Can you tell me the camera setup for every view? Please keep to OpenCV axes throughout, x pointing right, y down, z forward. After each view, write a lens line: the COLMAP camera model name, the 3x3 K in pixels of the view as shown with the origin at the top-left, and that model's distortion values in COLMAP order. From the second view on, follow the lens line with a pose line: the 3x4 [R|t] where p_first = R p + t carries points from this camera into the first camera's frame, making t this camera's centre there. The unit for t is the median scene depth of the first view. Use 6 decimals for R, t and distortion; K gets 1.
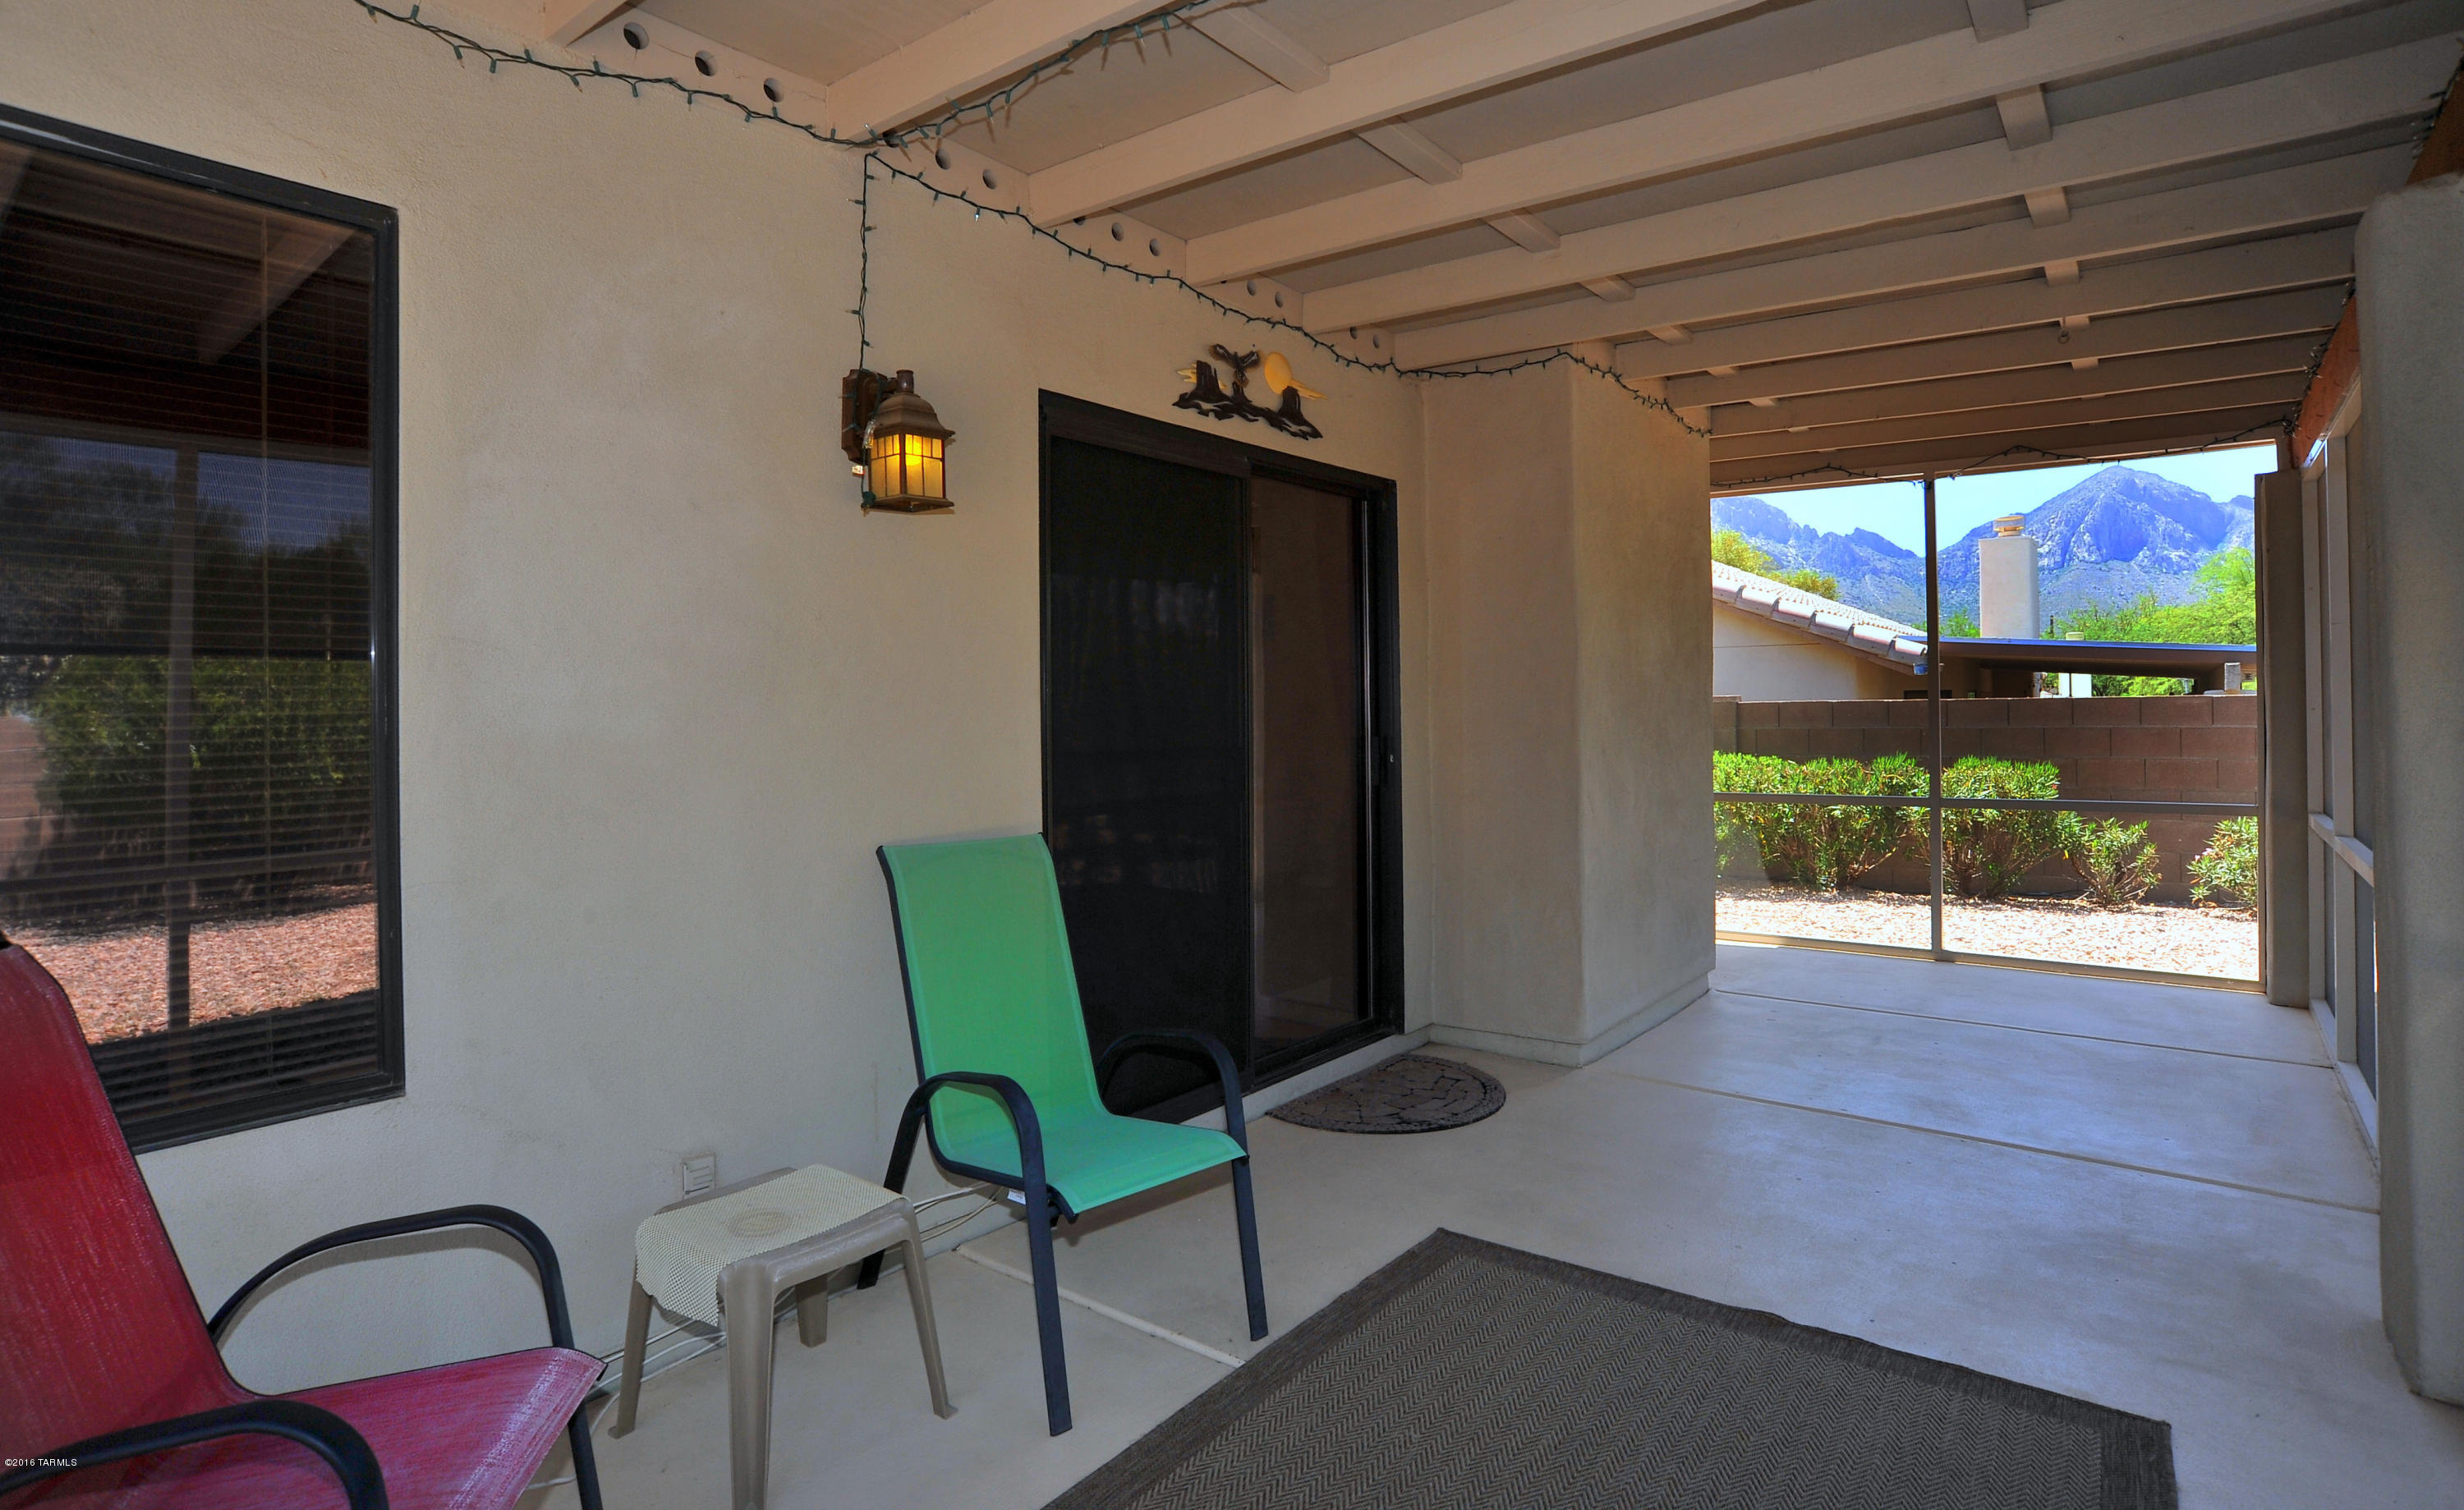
lens RADIAL K [[1397.0, 0, 1234.3], [0, 1397.0, 700.4], [0, 0, 1]] dist [-0.002666, 0.000064]
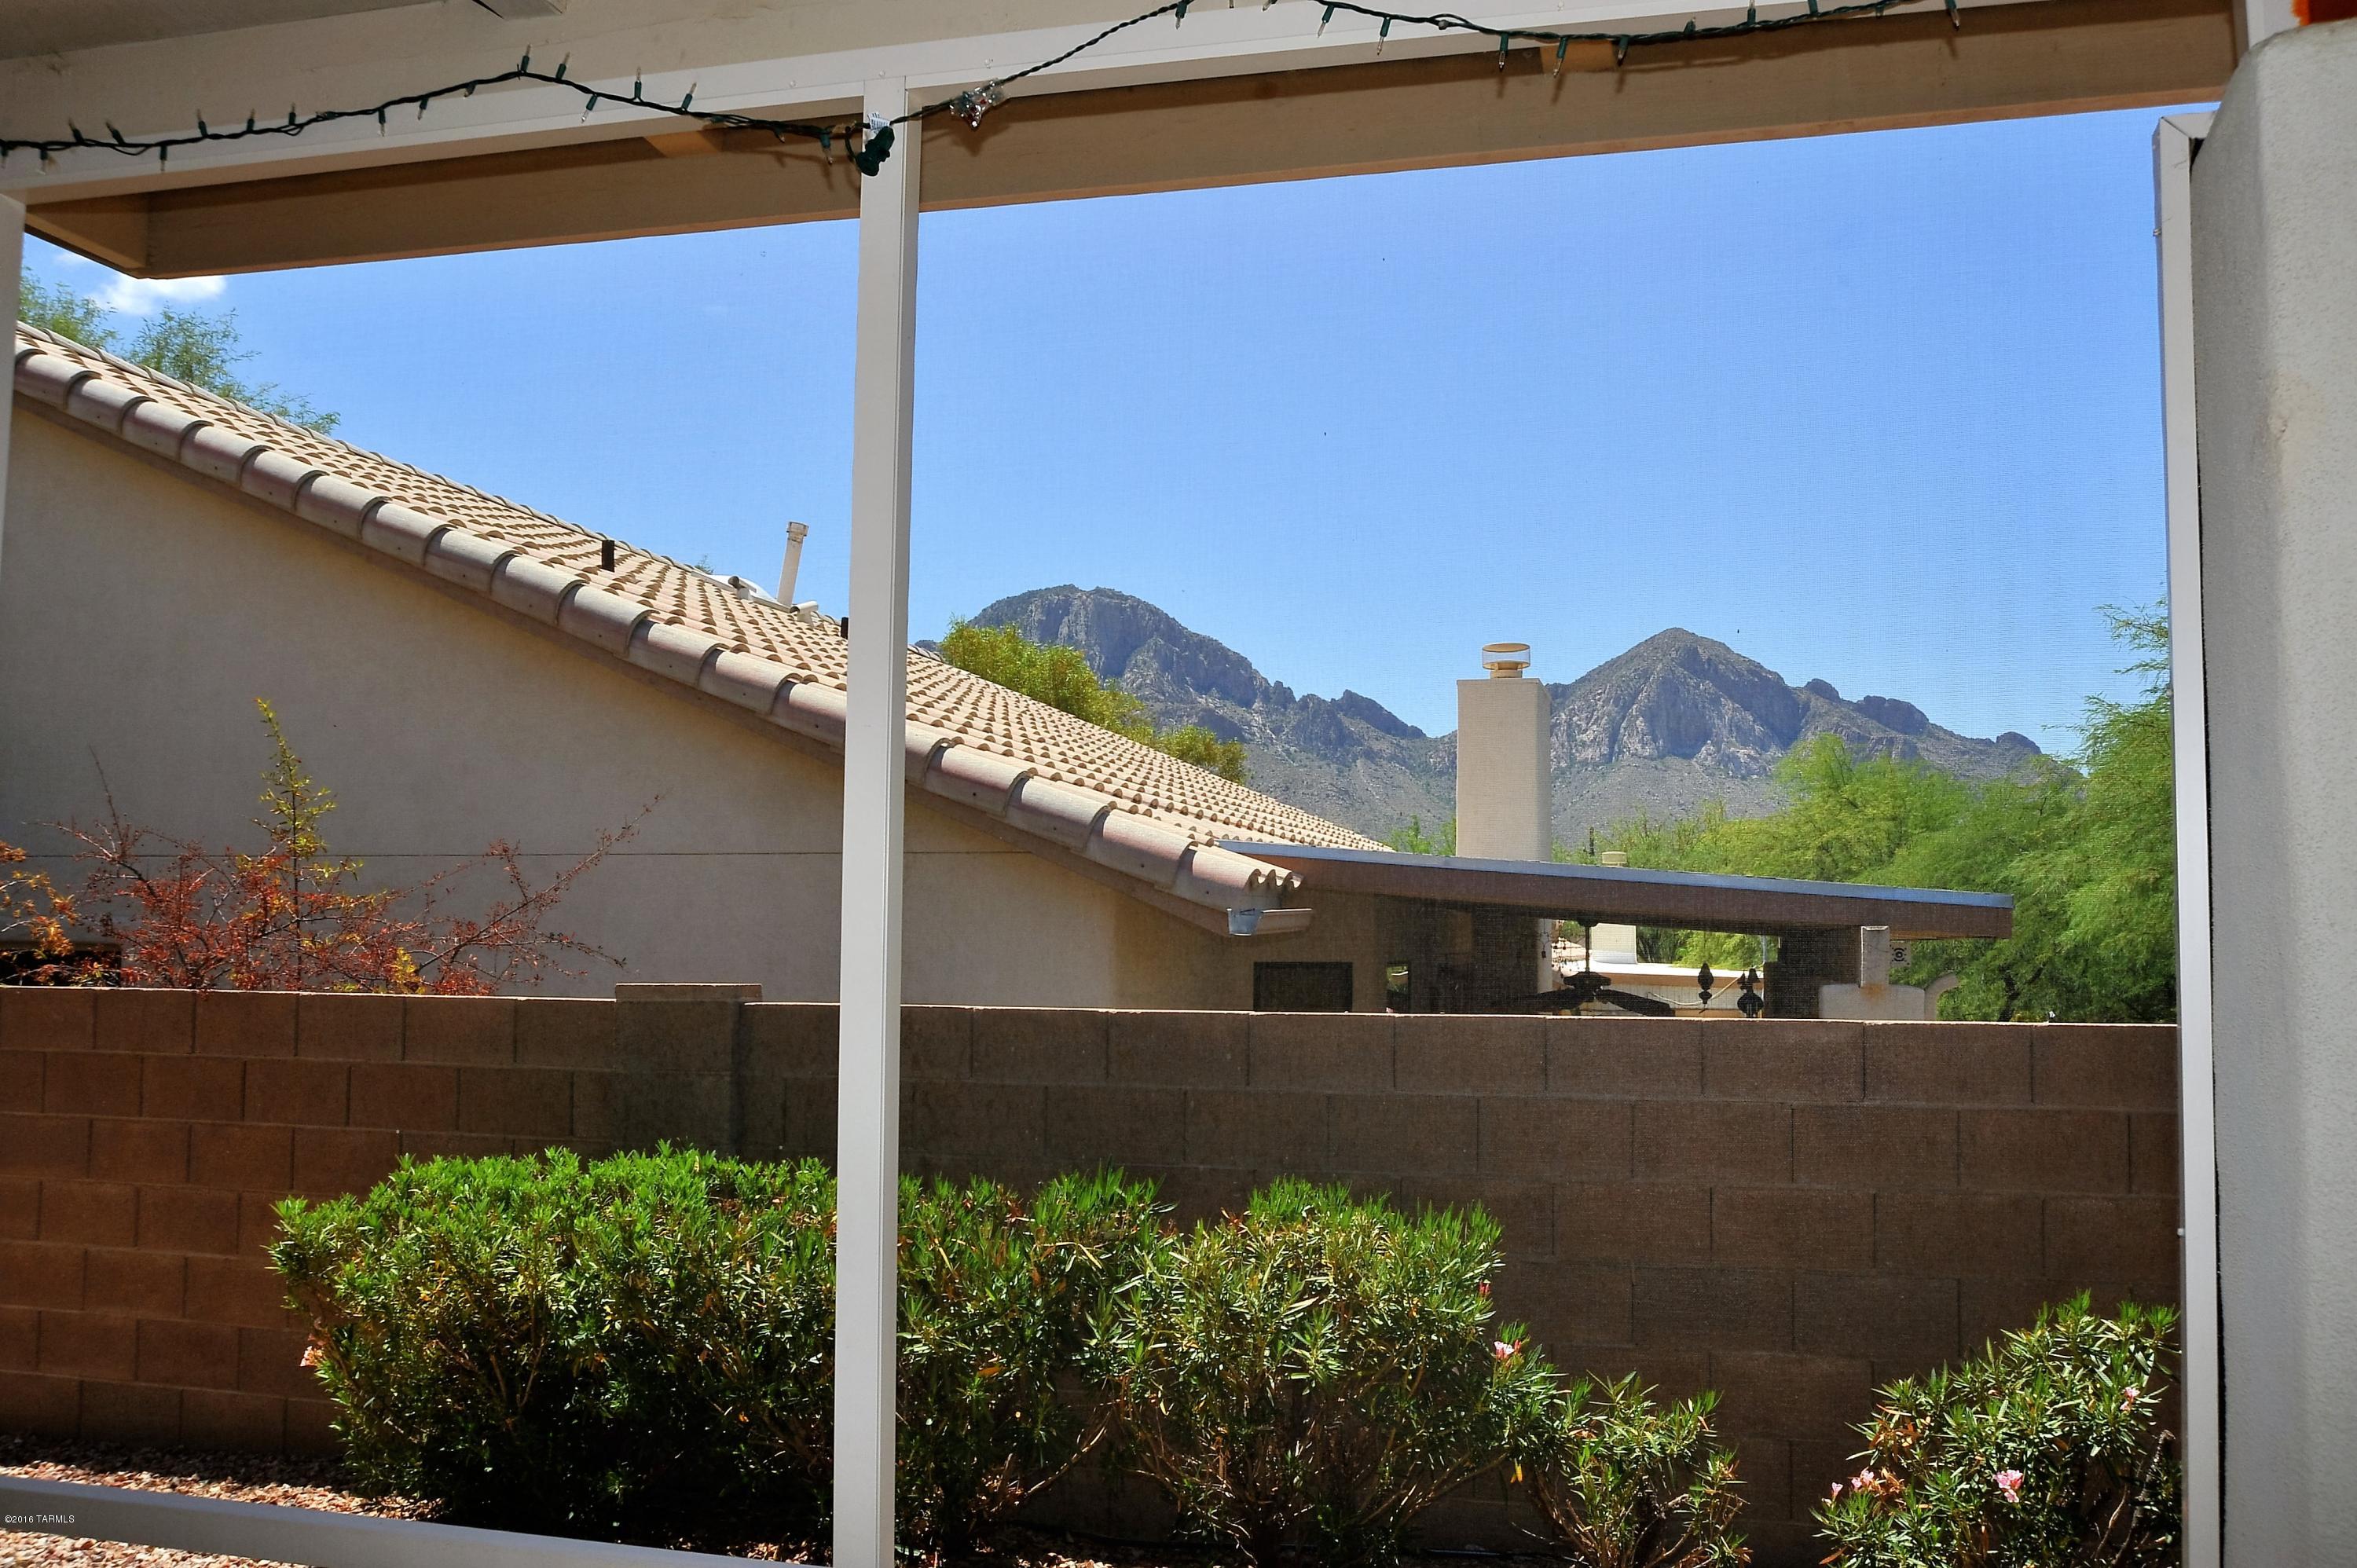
lens RADIAL K [[2124.2, 0, 1178.5], [0, 2124.2, 784.0], [0, 0, 1]] dist [-0.087000, 0.000021]
pose [[0.944659, 0.044403, 0.325036, 0.099366], [-0.022447, 0.997224, -0.070992, -0.006660], [-0.327286, 0.059767, 0.943033, 0.153402]]
